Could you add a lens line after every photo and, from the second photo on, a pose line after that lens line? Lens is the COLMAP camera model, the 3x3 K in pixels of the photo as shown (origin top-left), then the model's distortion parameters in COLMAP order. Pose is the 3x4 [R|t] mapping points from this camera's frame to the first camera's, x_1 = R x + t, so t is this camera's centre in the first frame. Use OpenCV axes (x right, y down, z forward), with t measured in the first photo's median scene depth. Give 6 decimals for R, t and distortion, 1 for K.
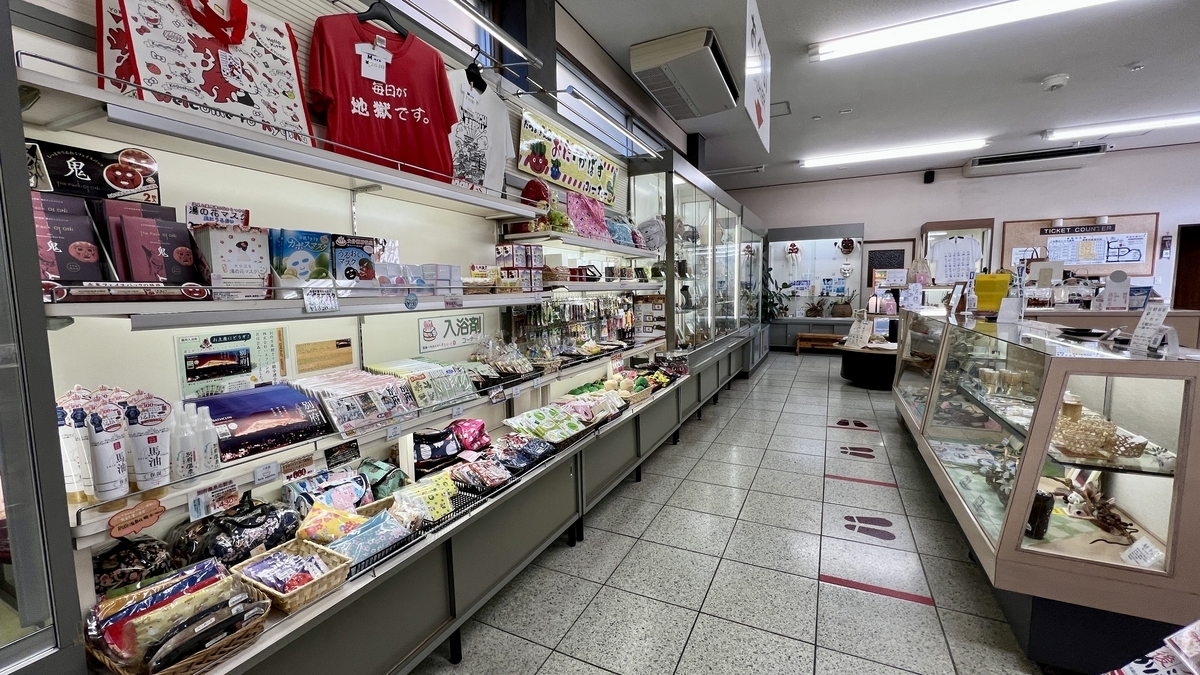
lens RADIAL K [[478.1, 0, 595.4], [0, 478.1, 335.1], [0, 0, 1]] dist [-0.001039, 0.000011]
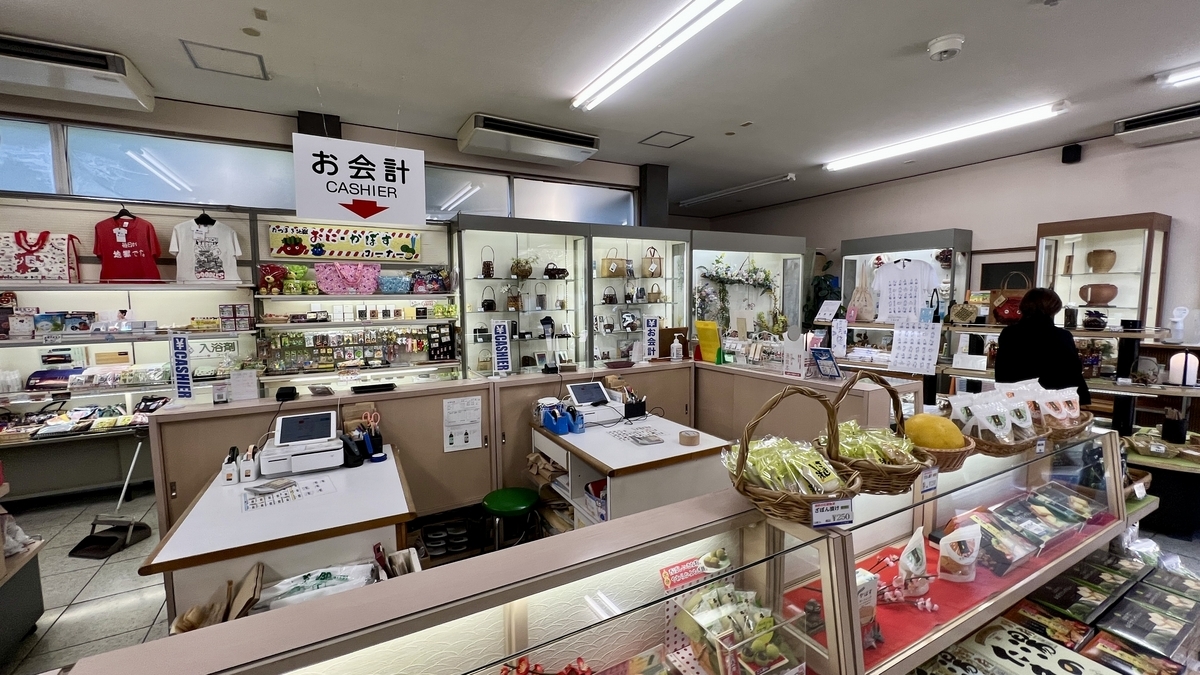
lens RADIAL K [[482.9, 0, 600.0], [0, 482.9, 337.5], [0, 0, 1]] dist [-0.000426, -0.000143]
pose [[0.824631, 0.056923, -0.562799, 1.764820], [-0.057271, 0.998213, 0.017047, -0.152246], [0.562764, 0.018174, 0.826418, 0.235235]]
